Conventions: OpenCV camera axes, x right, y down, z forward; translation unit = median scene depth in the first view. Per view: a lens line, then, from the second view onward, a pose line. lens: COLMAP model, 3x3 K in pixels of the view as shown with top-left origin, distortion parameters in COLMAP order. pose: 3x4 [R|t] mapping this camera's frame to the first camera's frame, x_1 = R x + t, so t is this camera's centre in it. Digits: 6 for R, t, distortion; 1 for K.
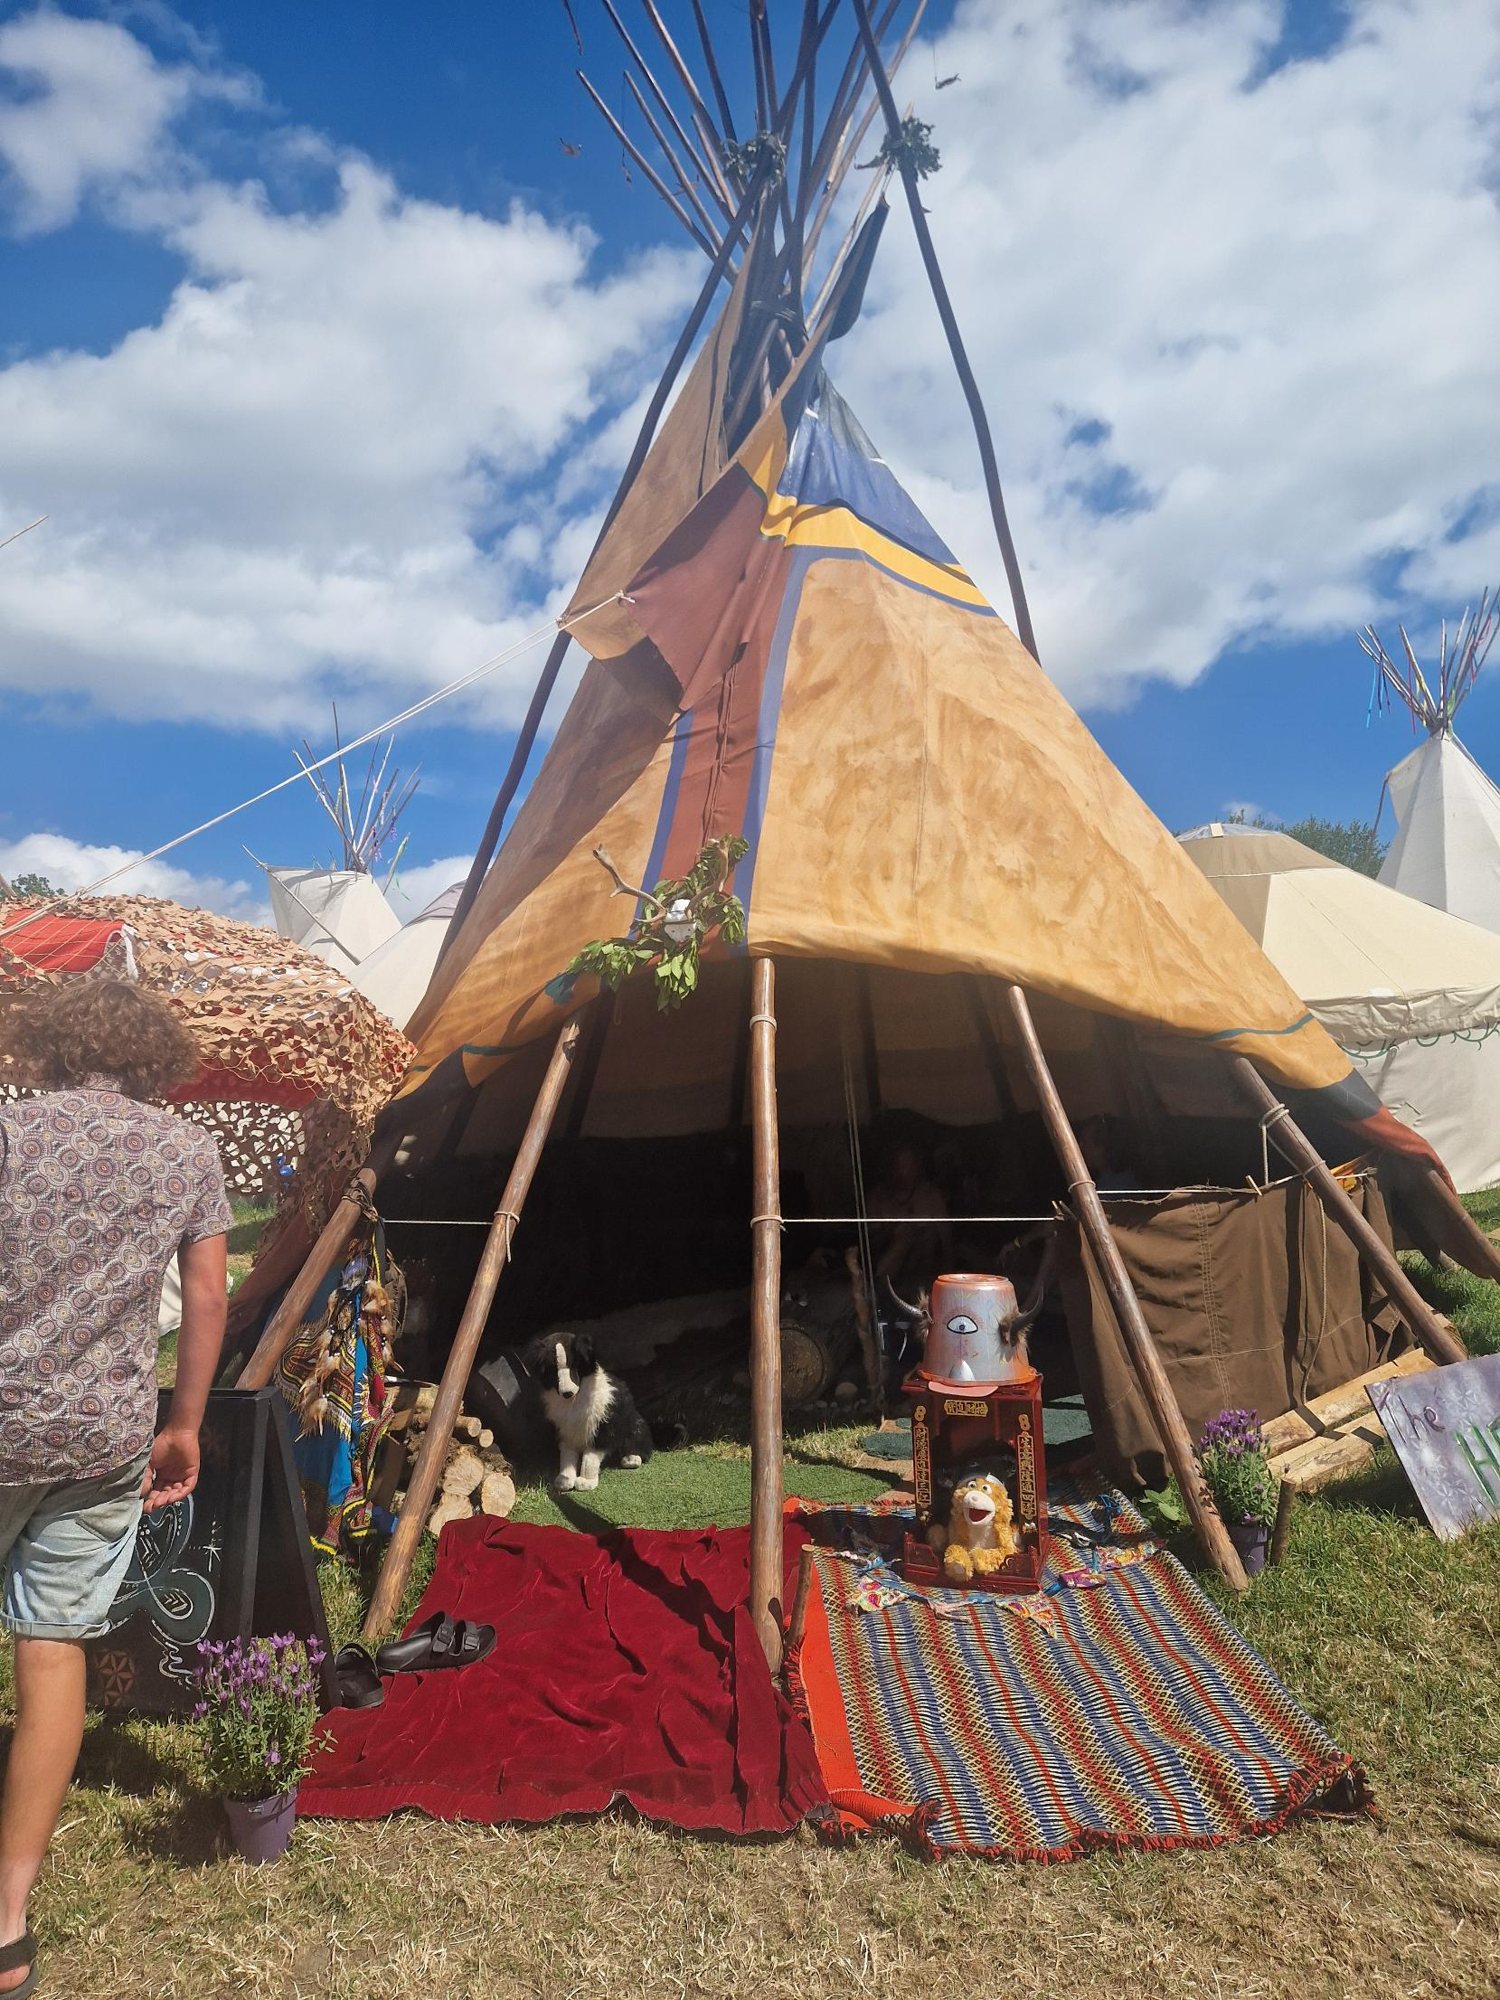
lens RADIAL K [[1303.2, 0, 750.0], [0, 1303.2, 1000.0], [0, 0, 1]] dist [0.004570, 0.002434]
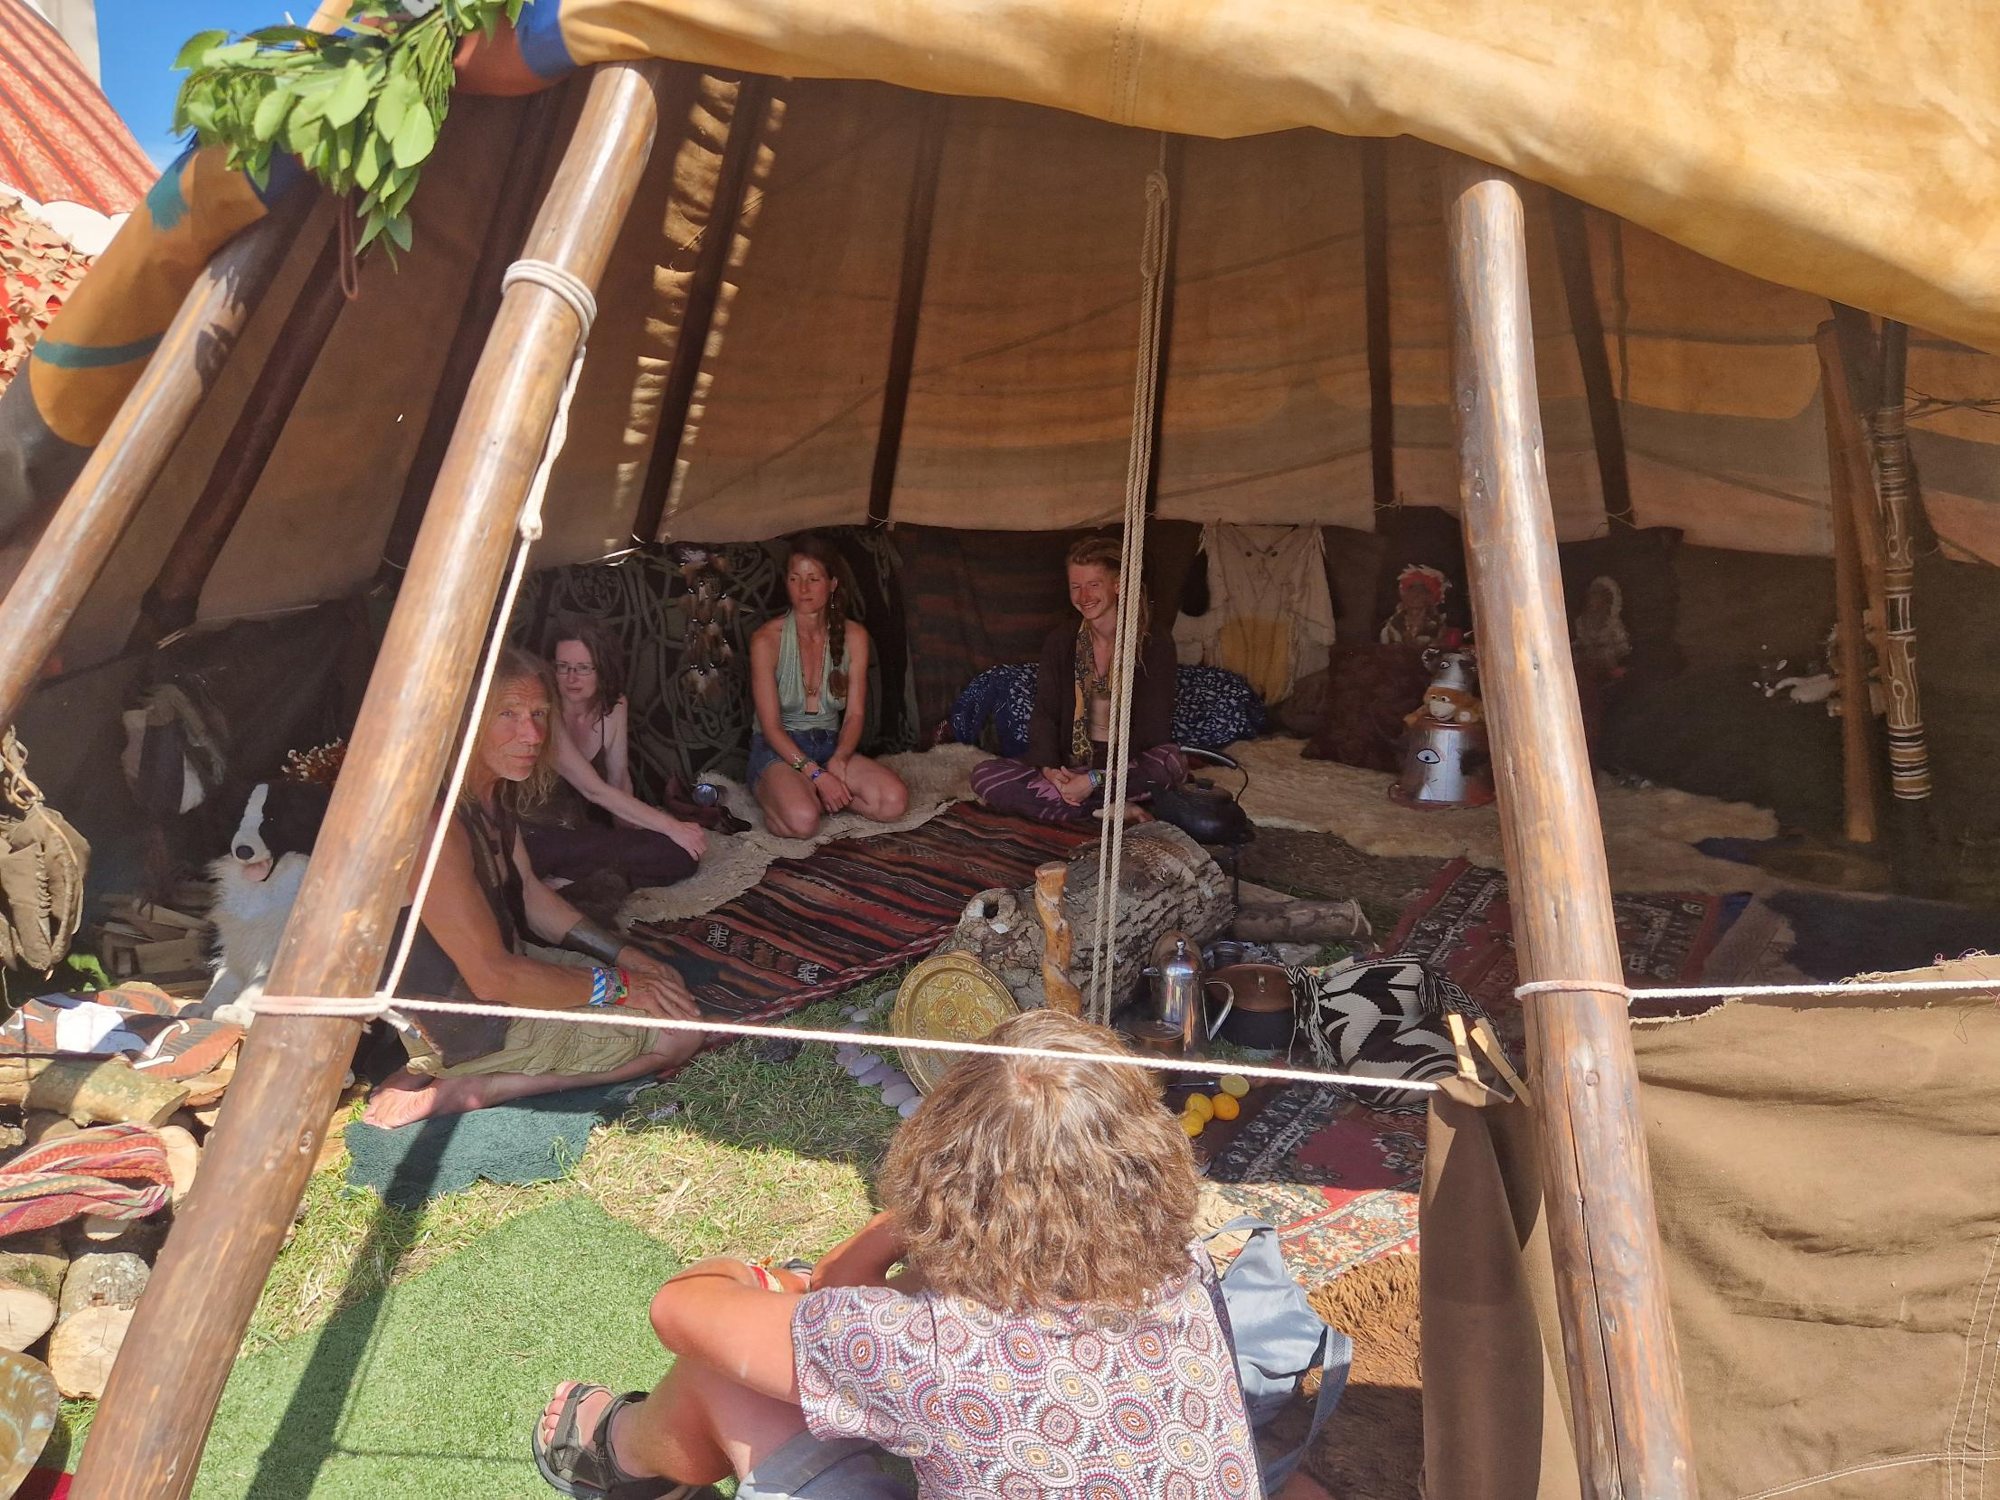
lens RADIAL K [[1303.2, 0, 1000.0], [0, 1303.2, 750.0], [0, 0, 1]] dist [0.004570, 0.002434]
pose [[0.960929, 0.123095, -0.247918, 0.179813], [-0.031958, 0.939022, 0.342369, 0.009342], [0.274944, -0.321069, 0.906267, 0.668281]]
